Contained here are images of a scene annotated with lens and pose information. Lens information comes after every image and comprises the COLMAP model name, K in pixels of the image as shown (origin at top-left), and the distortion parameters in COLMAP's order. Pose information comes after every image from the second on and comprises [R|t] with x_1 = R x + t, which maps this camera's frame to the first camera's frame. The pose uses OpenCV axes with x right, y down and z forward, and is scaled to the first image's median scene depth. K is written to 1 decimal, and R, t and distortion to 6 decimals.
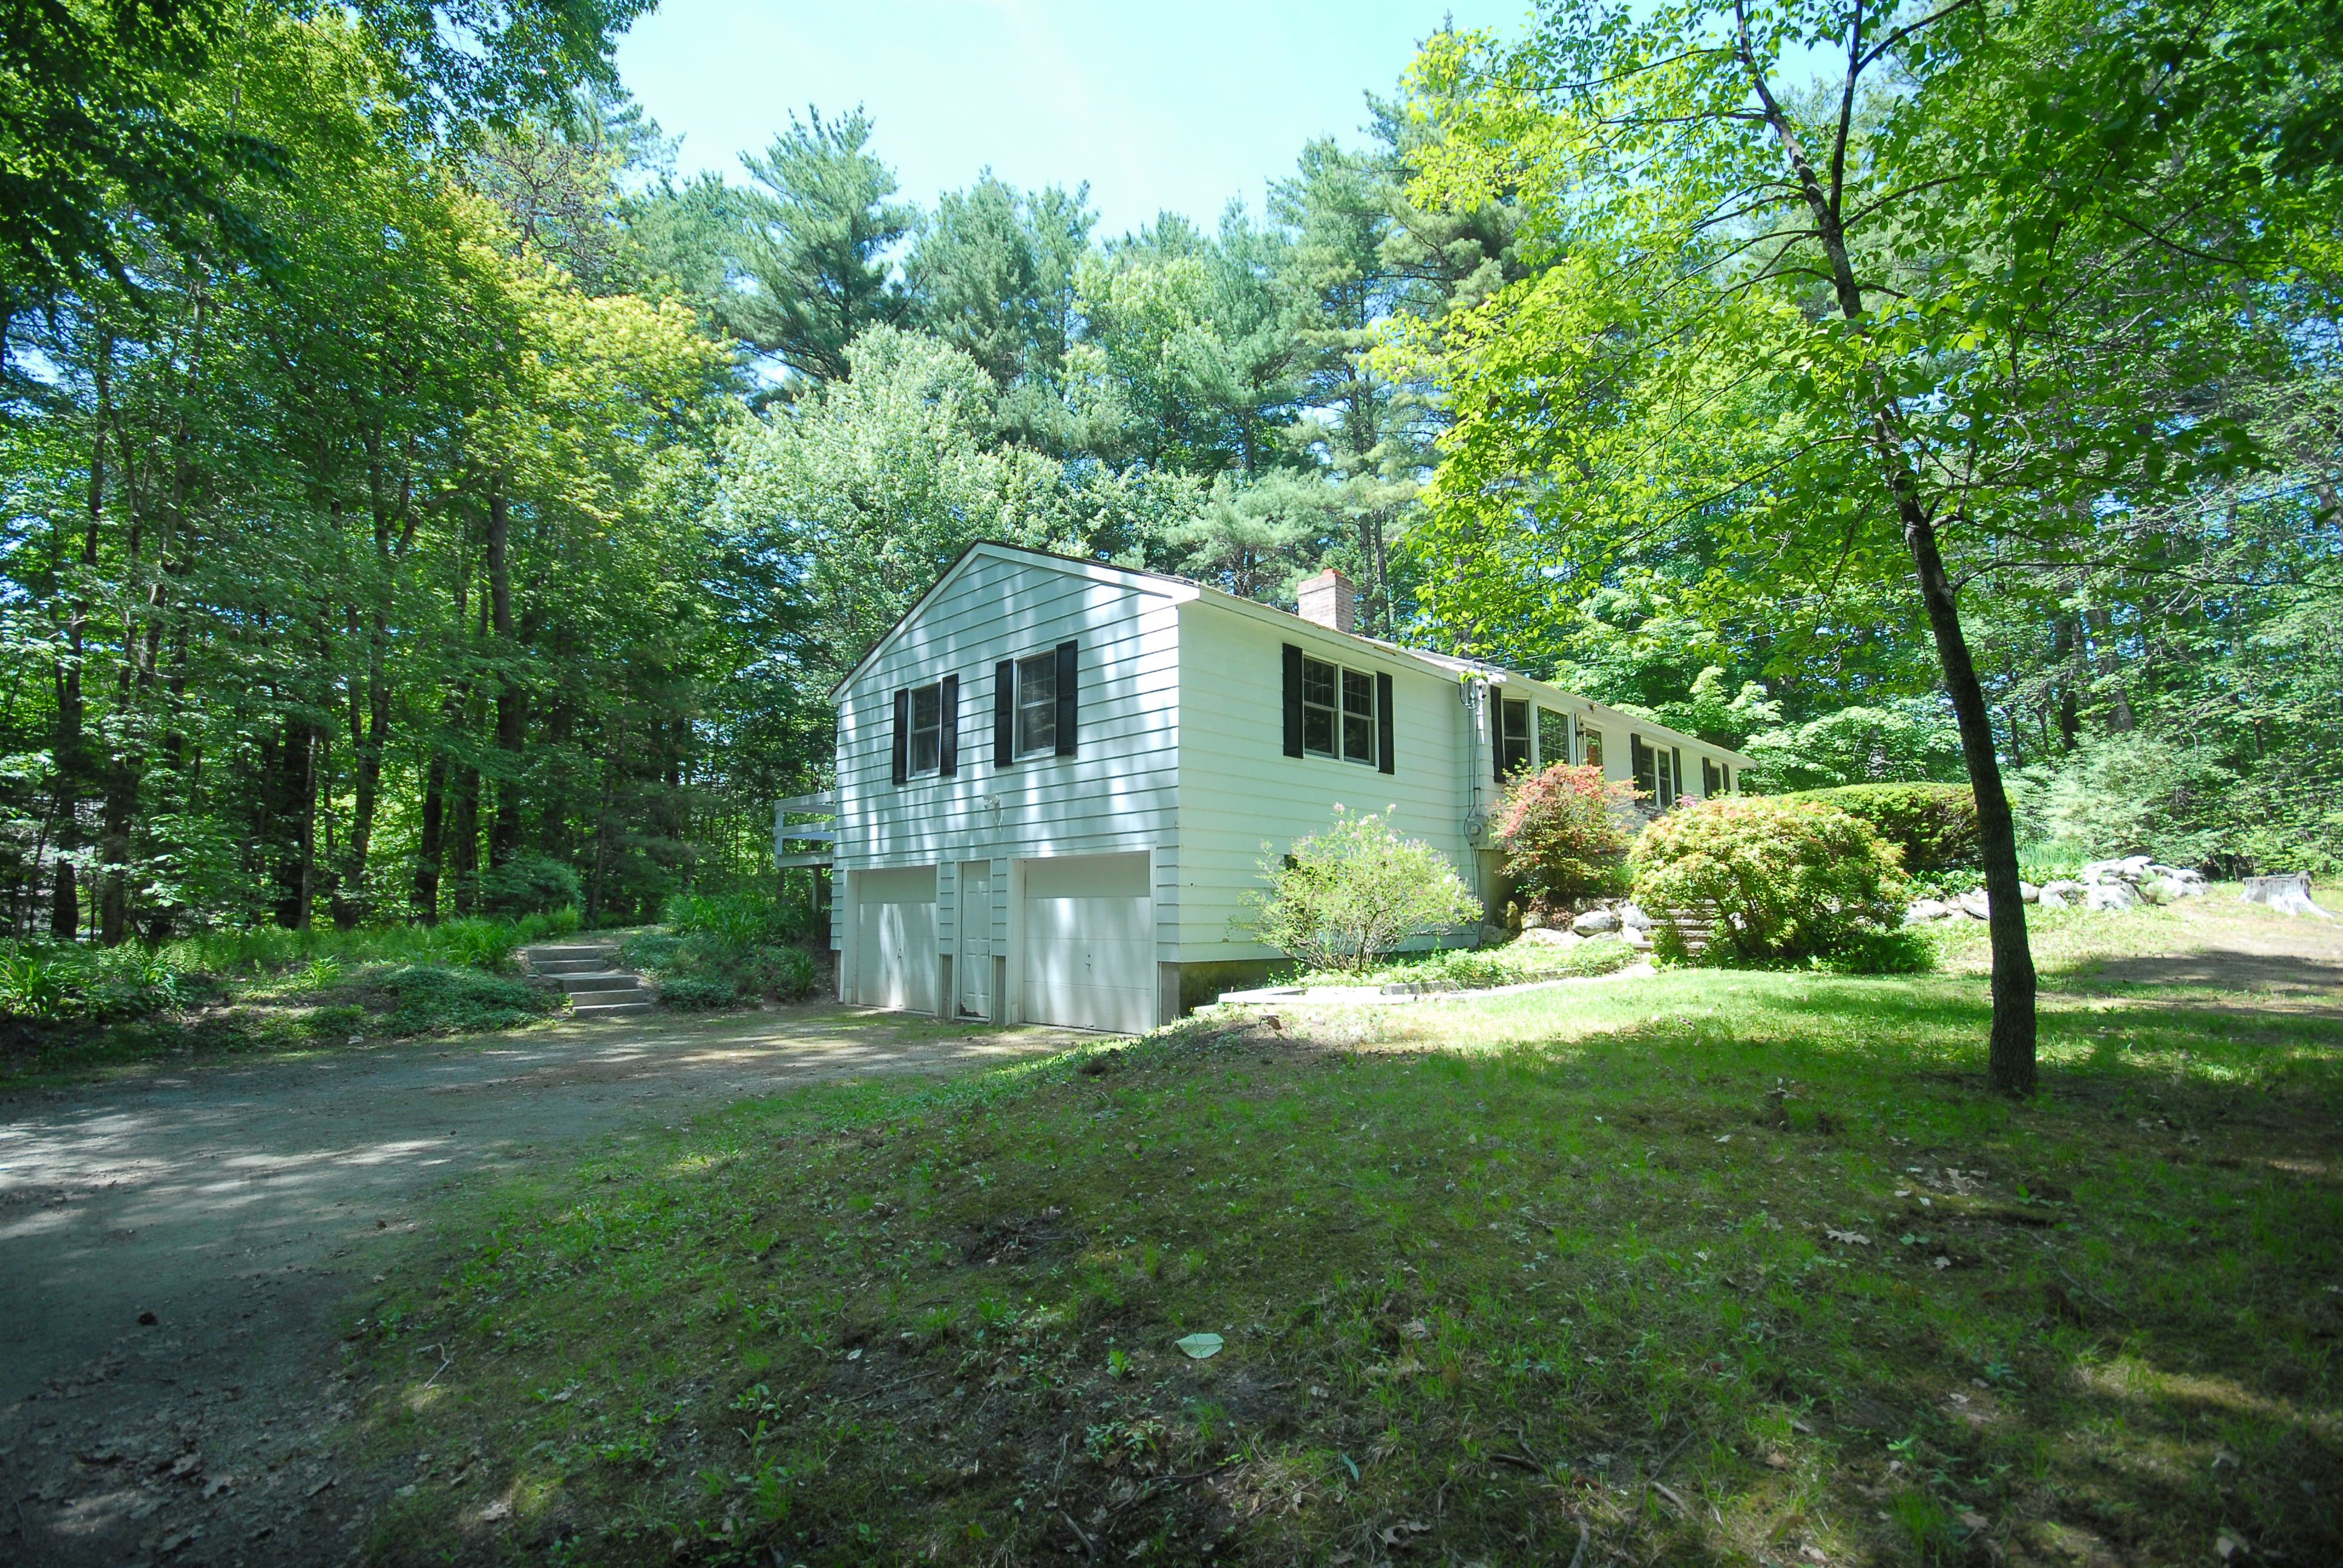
lens RADIAL K [[1056.4, 0, 1158.5], [0, 1056.4, 772.8], [0, 0, 1]] dist [-0.006239, -0.000312]
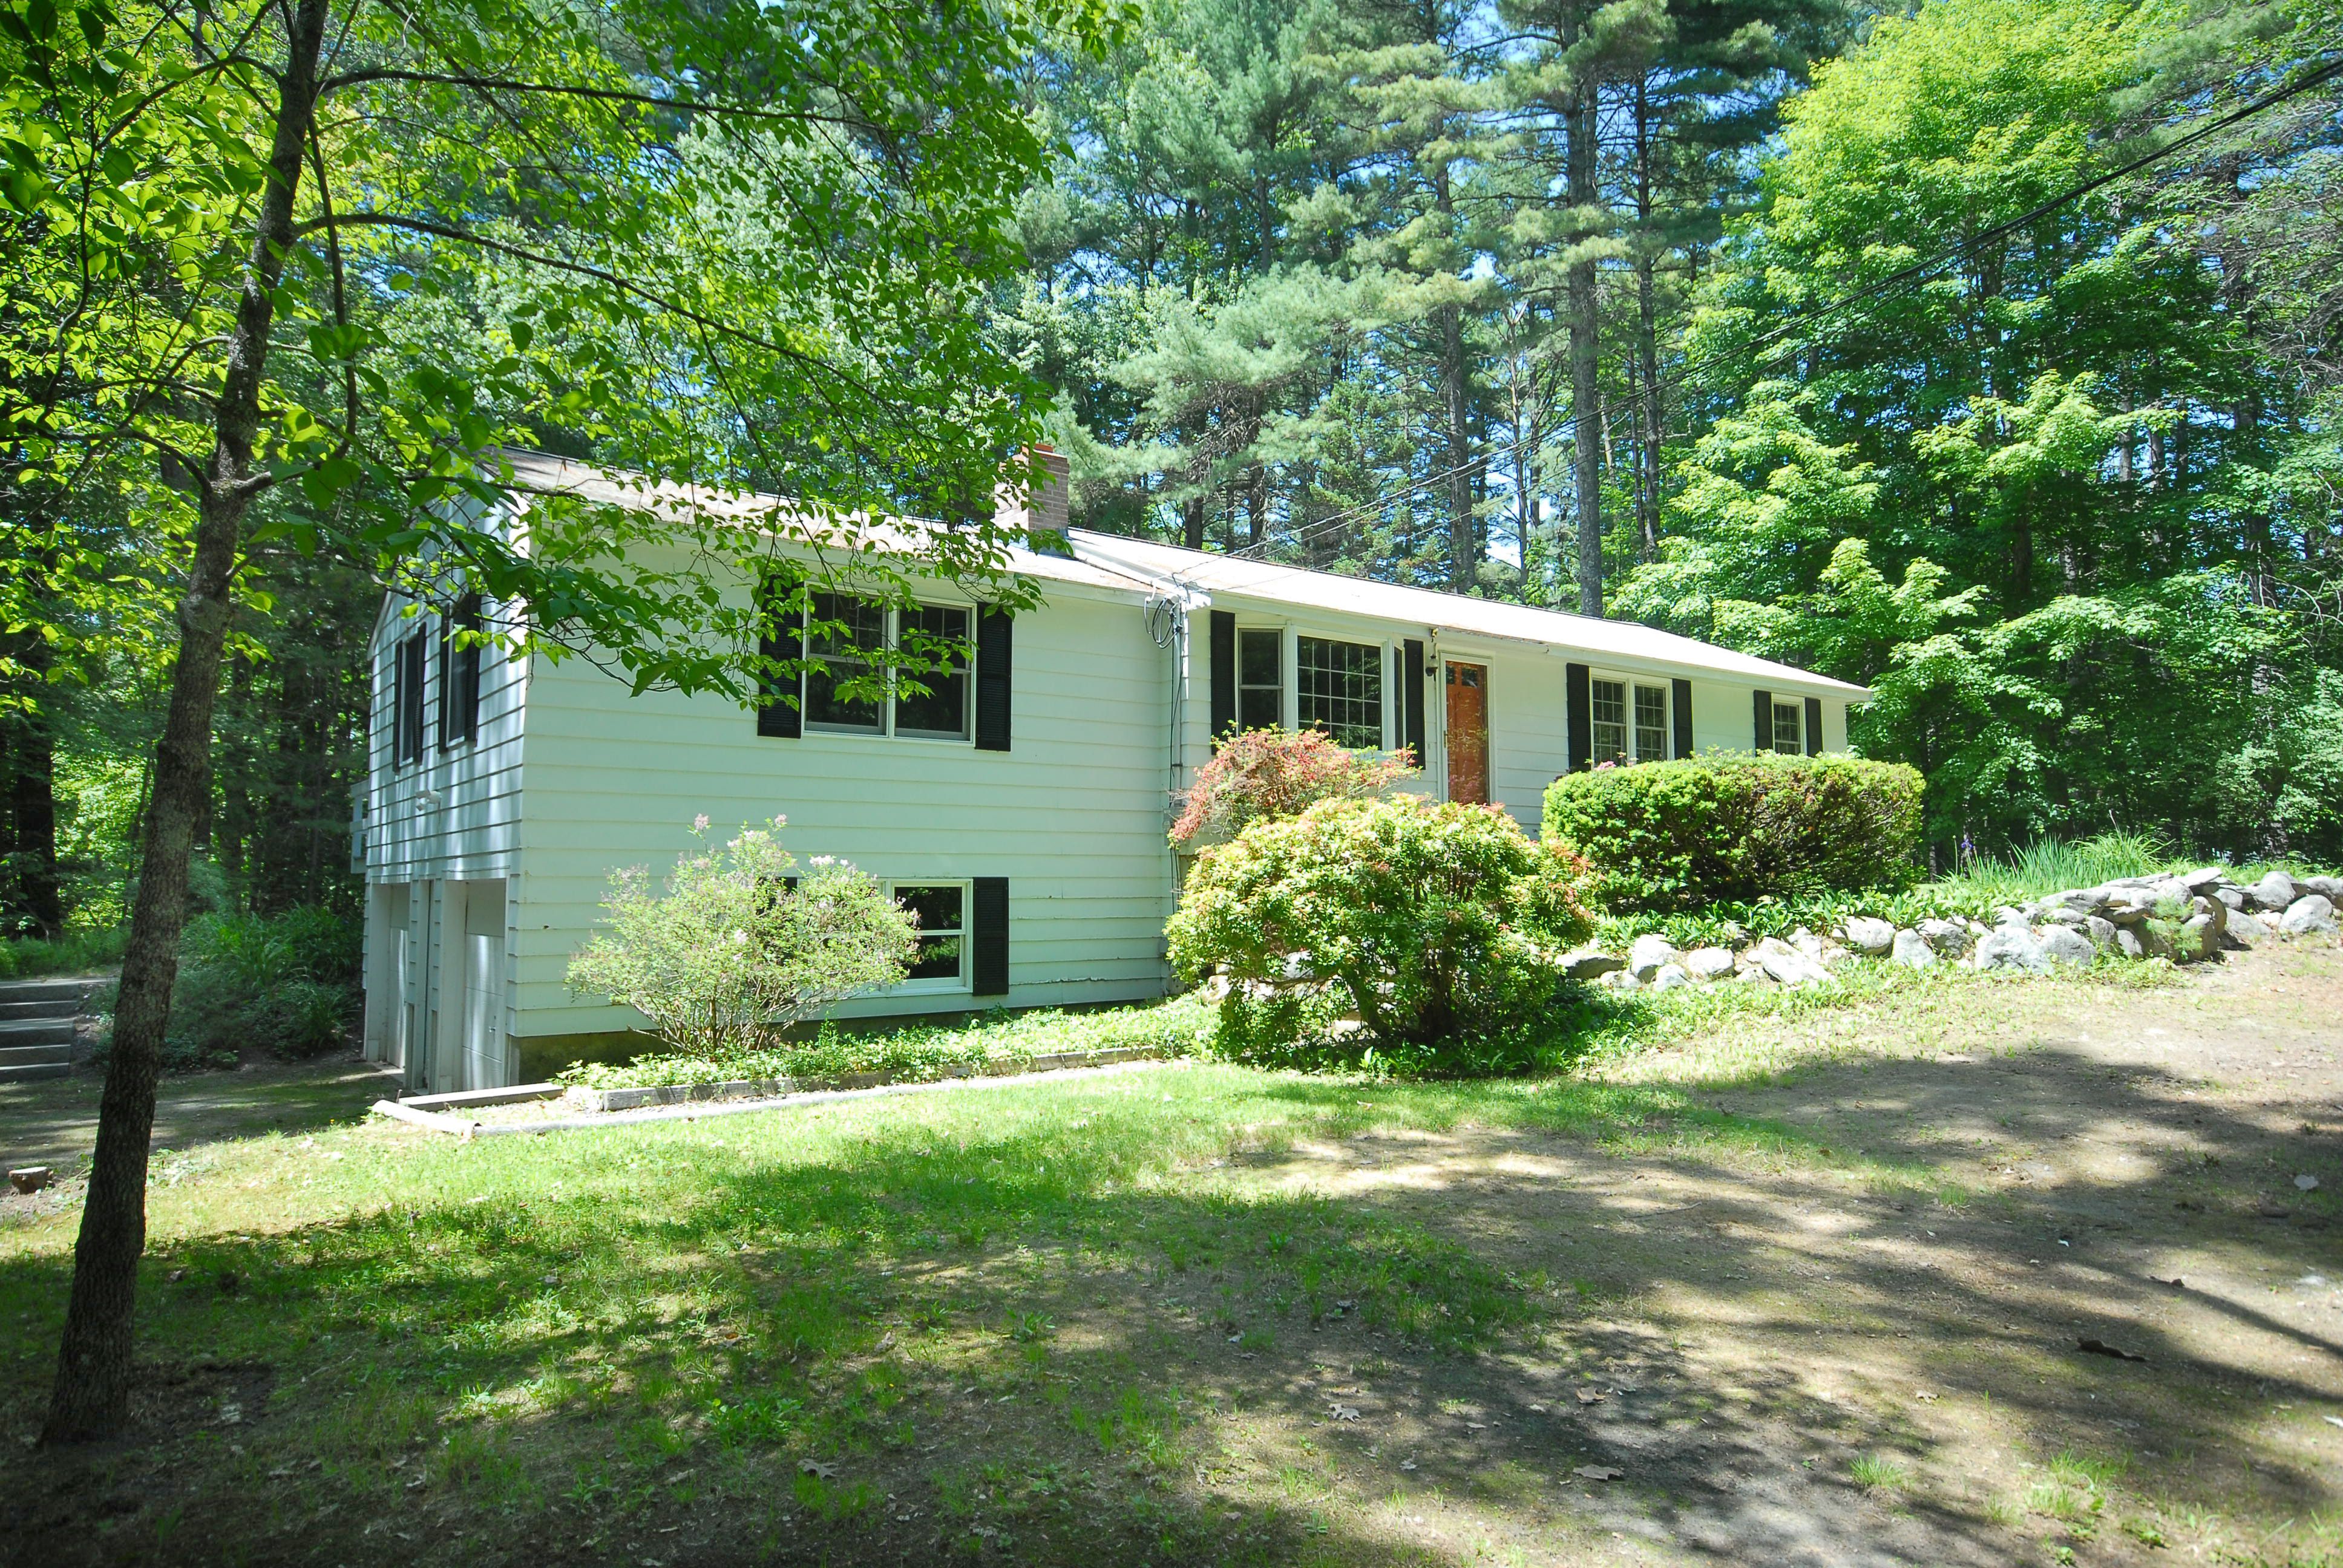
lens RADIAL K [[1454.8, 0, 1171.5], [0, 1454.8, 784.0], [0, 0, 1]] dist [0.004161, 0.001262]
pose [[0.985395, -0.014208, -0.169690, 0.262393], [0.025213, 0.997703, 0.062876, -0.018397], [0.168407, -0.066237, 0.983490, 0.046431]]
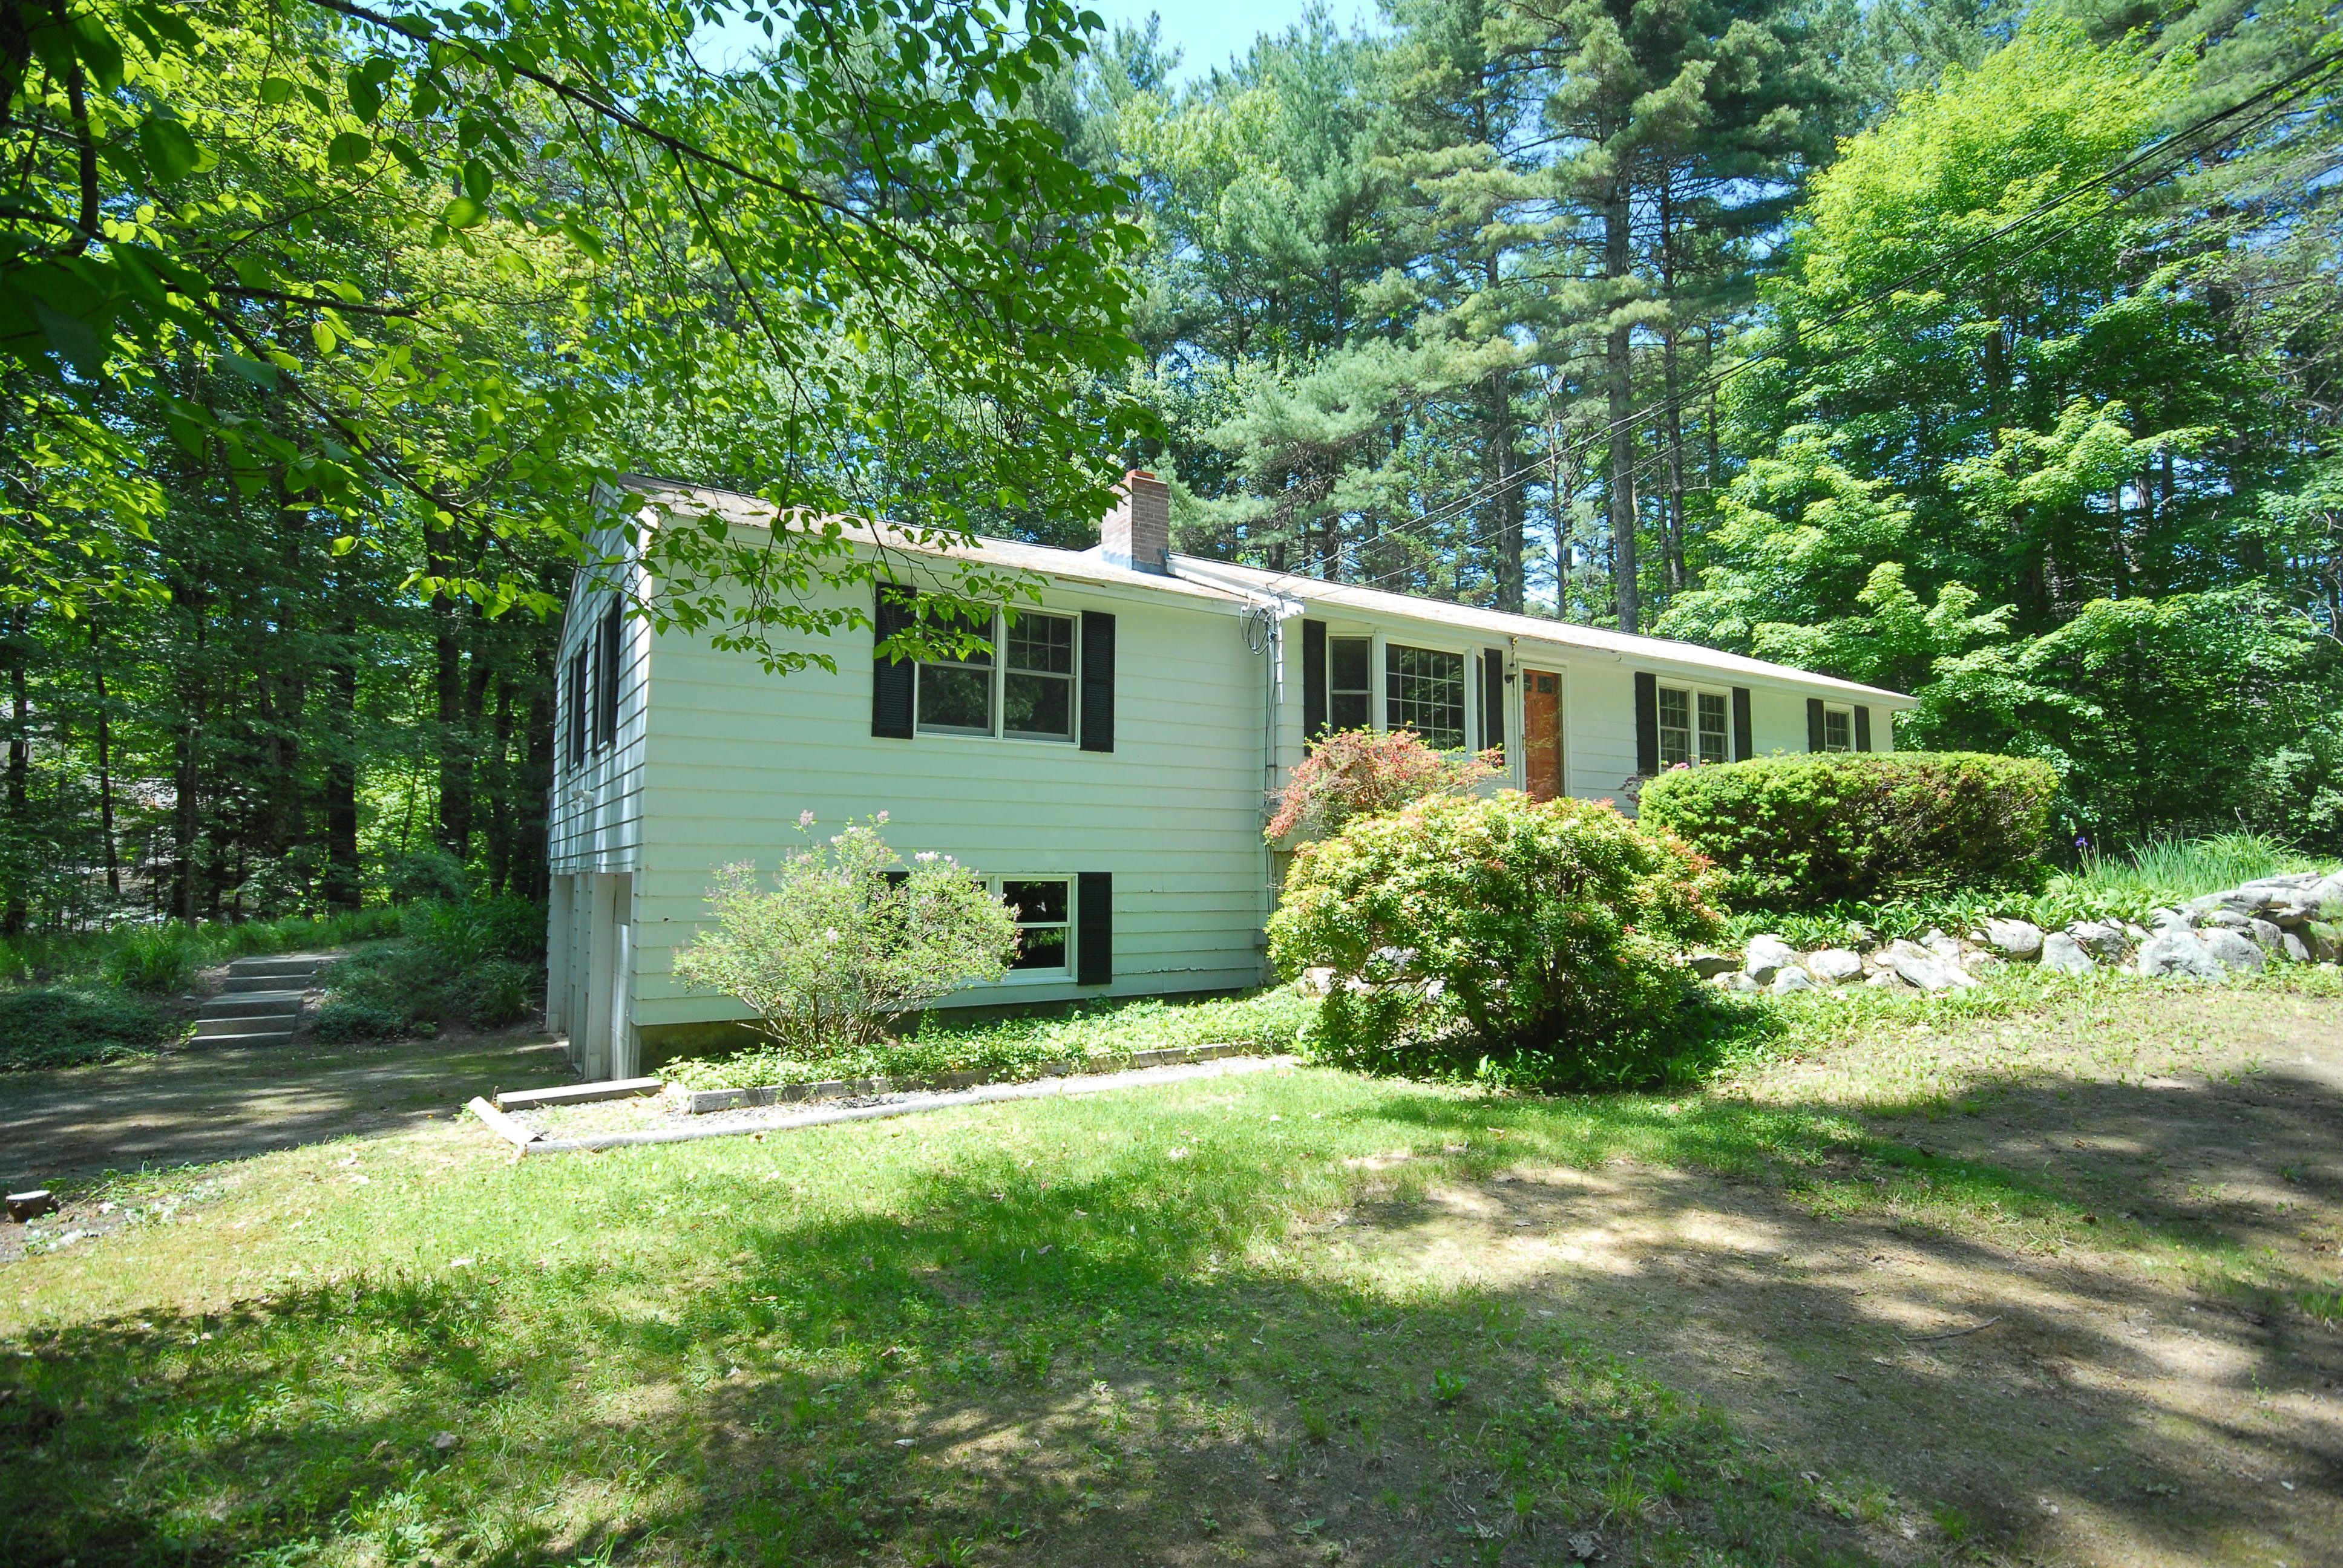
lens RADIAL K [[1169.2, 0, 1169.1], [0, 1169.2, 788.2], [0, 0, 1]] dist [0.000629, -0.001981]
pose [[0.970440, -0.016491, -0.240779, 0.244110], [0.030948, 0.997929, 0.056388, -0.009810], [0.239350, -0.062173, 0.968941, 0.124521]]
